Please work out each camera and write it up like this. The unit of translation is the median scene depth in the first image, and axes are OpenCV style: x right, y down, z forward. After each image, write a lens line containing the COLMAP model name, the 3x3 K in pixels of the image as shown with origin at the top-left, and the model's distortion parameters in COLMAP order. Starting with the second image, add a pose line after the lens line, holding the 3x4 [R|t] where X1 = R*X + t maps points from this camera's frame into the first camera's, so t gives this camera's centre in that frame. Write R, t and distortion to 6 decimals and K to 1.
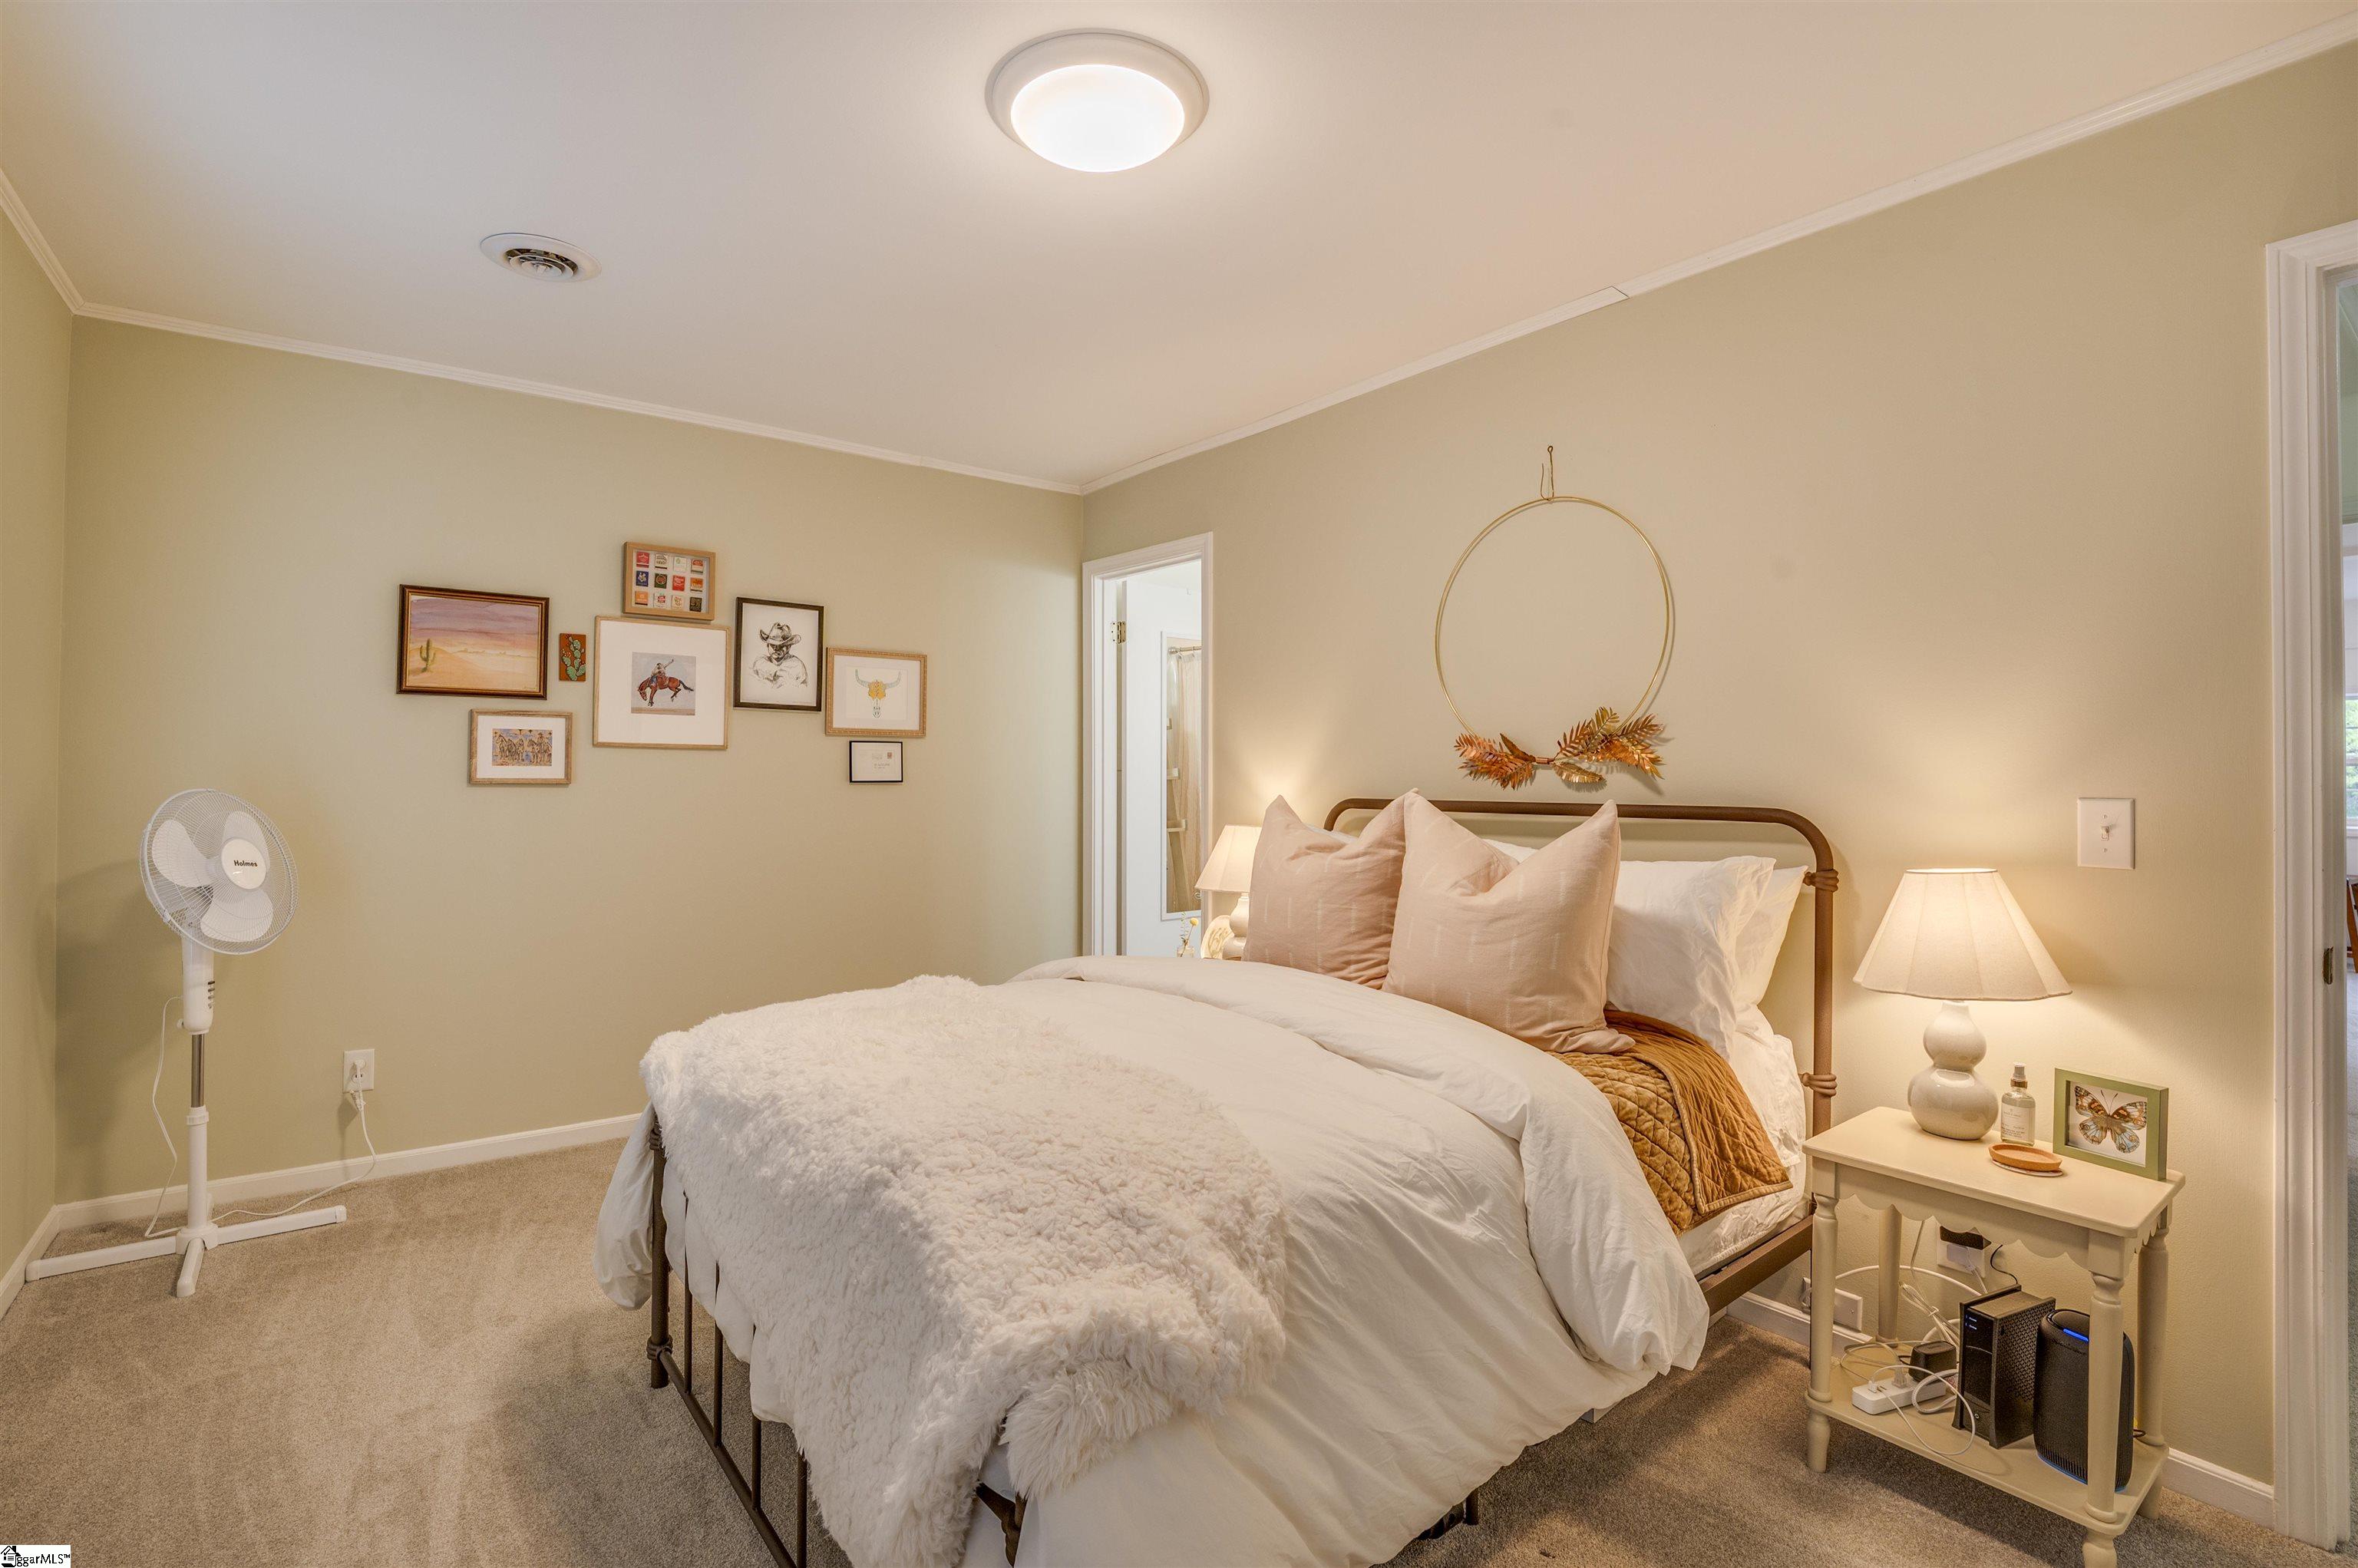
lens RADIAL K [[1016.6, 0, 1218.5], [0, 1016.6, 780.4], [0, 0, 1]] dist [-0.001267, -0.004828]
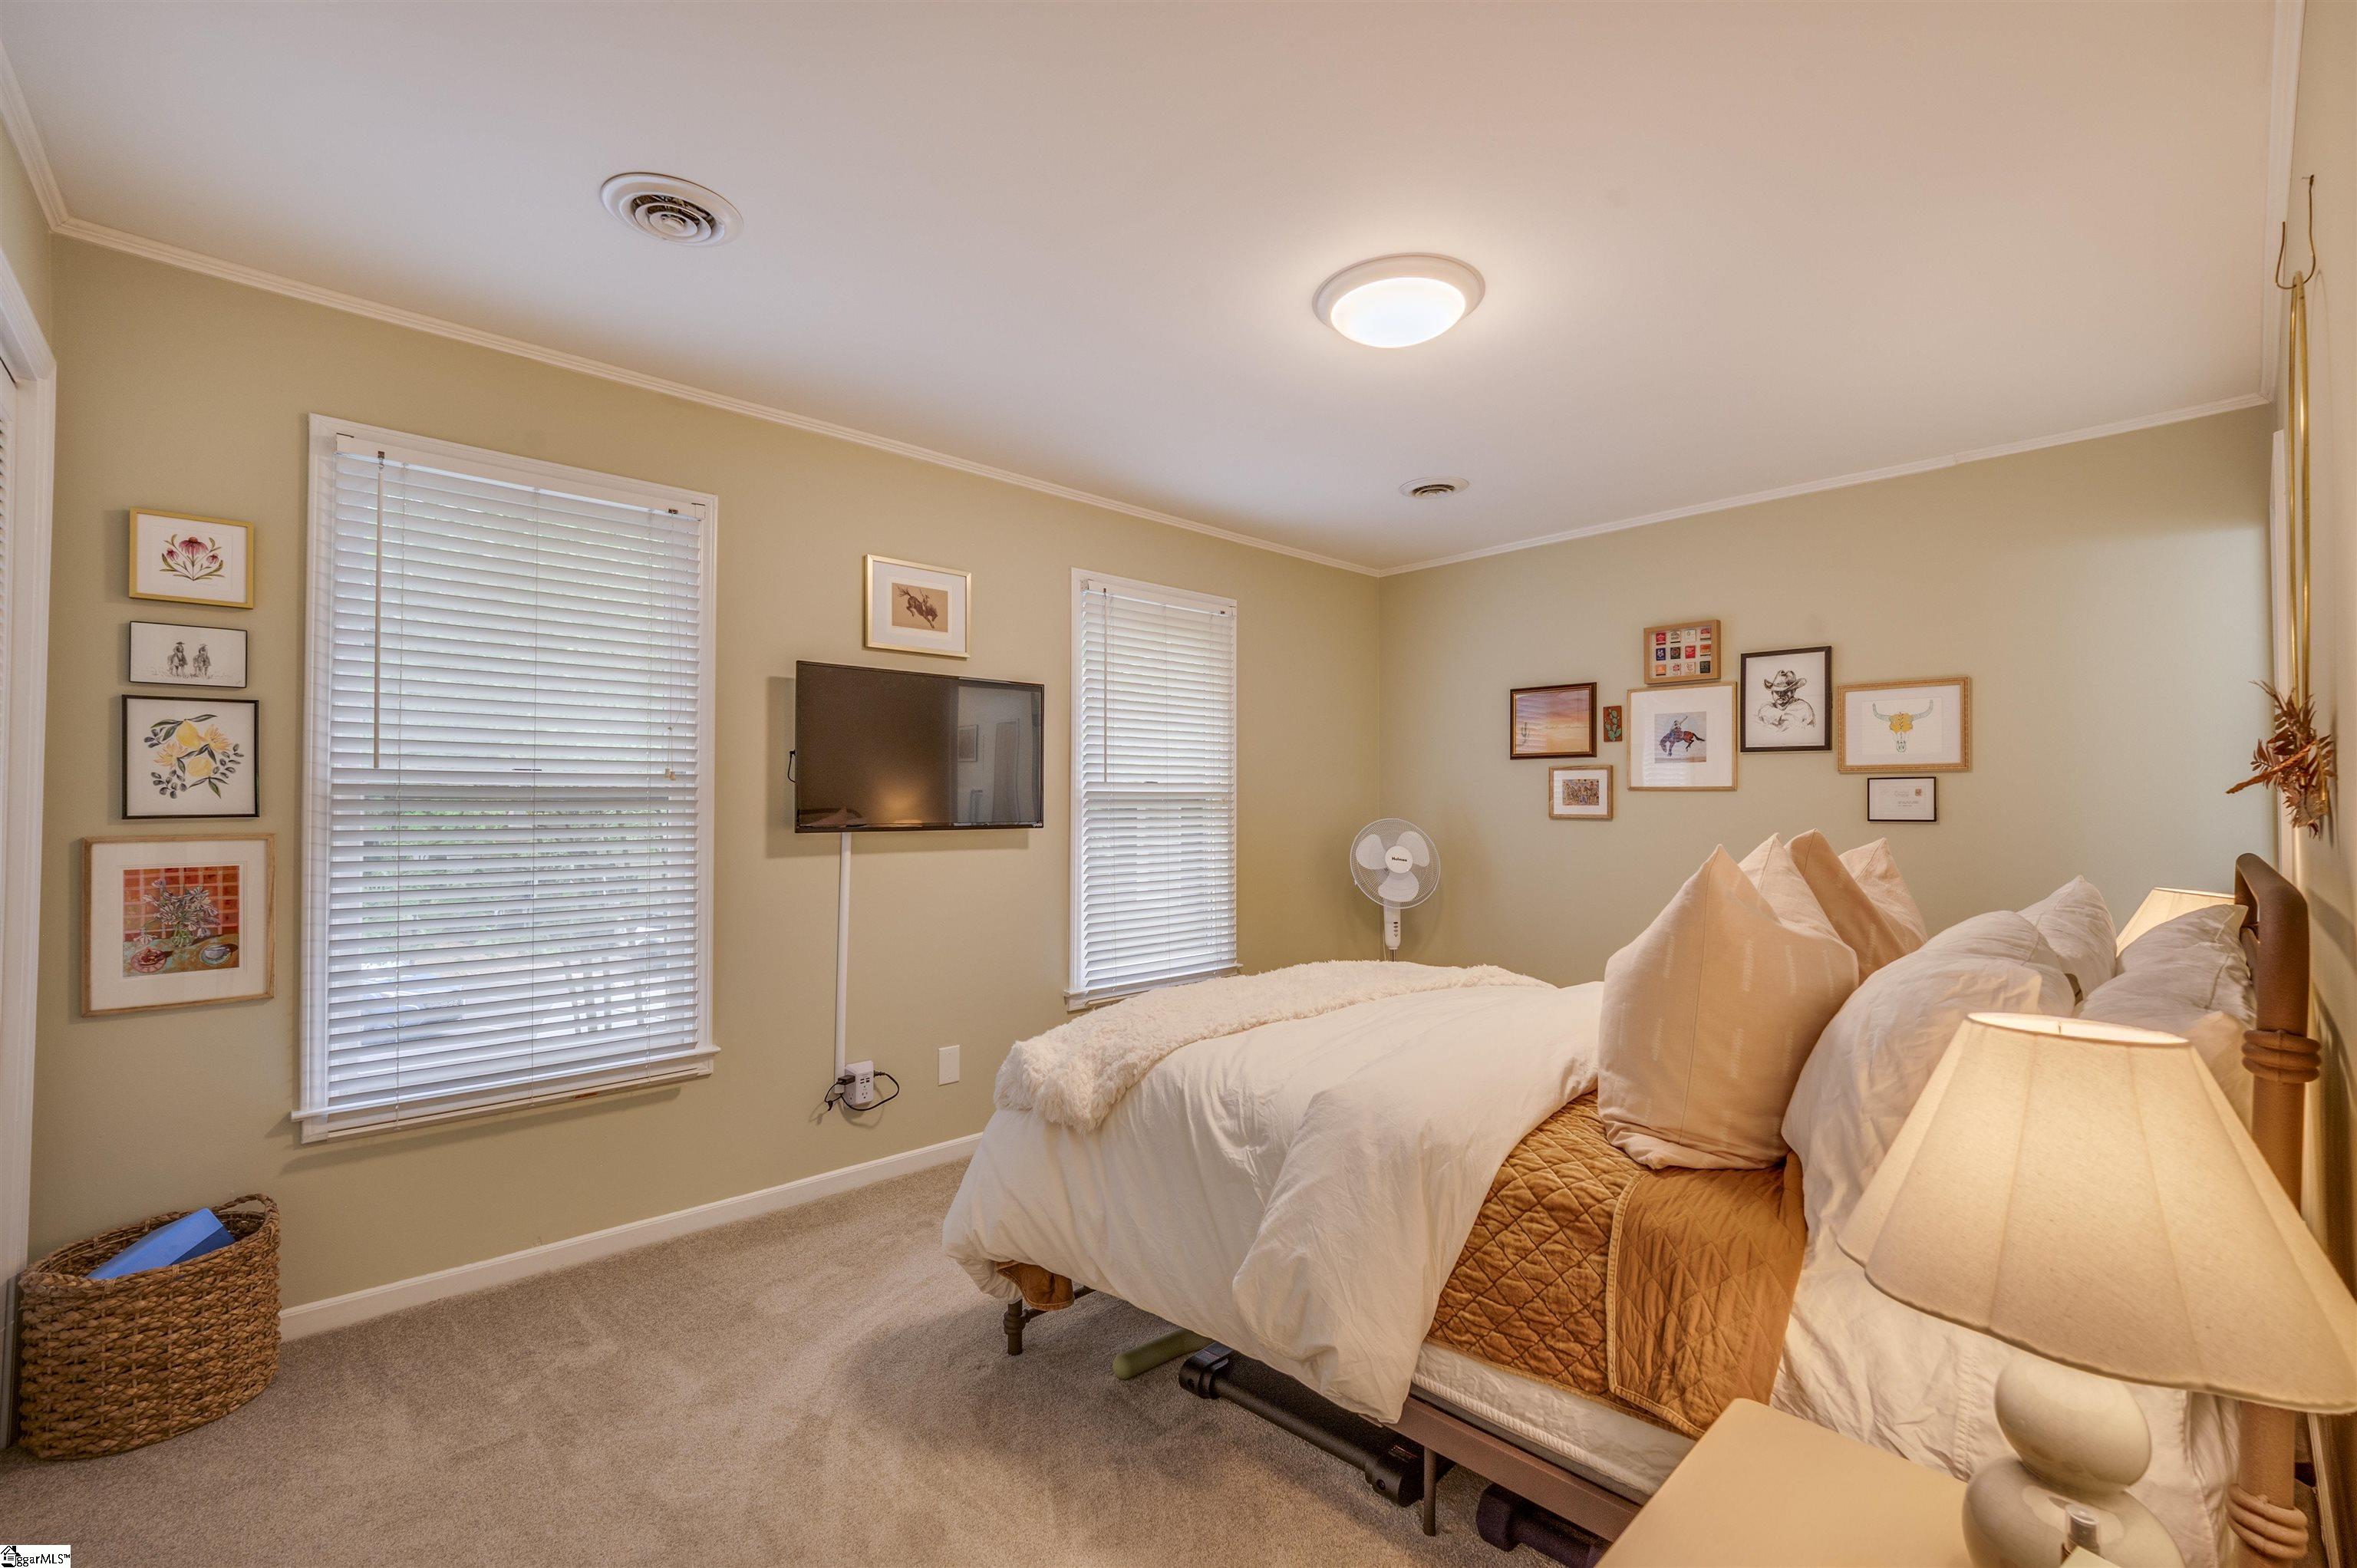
lens RADIAL K [[1016.2, 0, 1218.0], [0, 1016.2, 780.4], [0, 0, 1]] dist [-0.001267, -0.004828]
pose [[0.141164, -0.028810, -0.989567, 0.569846], [-0.012170, 0.999450, -0.030834, 0.000271], [0.989911, 0.016396, 0.140735, 0.286825]]
